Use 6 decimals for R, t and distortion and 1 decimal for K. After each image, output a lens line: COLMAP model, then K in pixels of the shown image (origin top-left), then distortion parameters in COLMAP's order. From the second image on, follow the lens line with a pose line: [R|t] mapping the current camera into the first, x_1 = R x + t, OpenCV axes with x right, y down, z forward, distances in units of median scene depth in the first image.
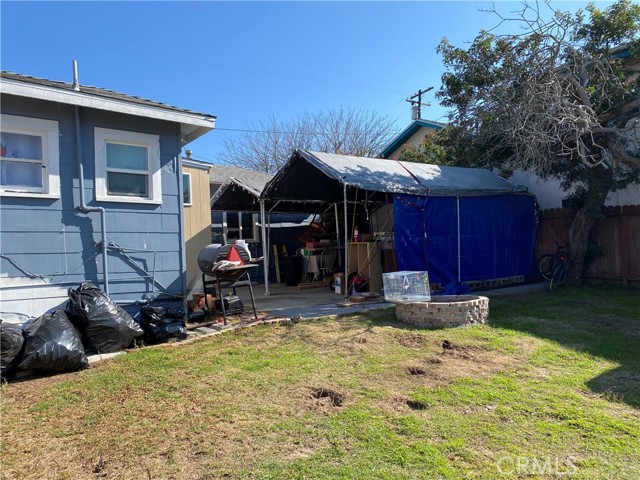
lens RADIAL K [[485.5, 0, 318.7], [0, 485.5, 234.2], [0, 0, 1]] dist [0.058346, -0.070243]
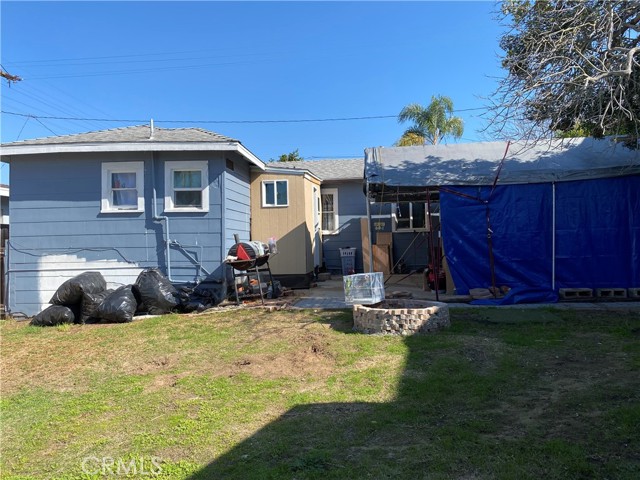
lens RADIAL K [[485.5, 0, 318.7], [0, 485.5, 234.2], [0, 0, 1]] dist [0.058346, -0.070243]
pose [[0.729030, 0.010347, -0.684403, 0.861044], [0.021427, 0.999051, 0.037928, -0.046219], [0.684146, -0.042316, 0.728117, 0.233451]]
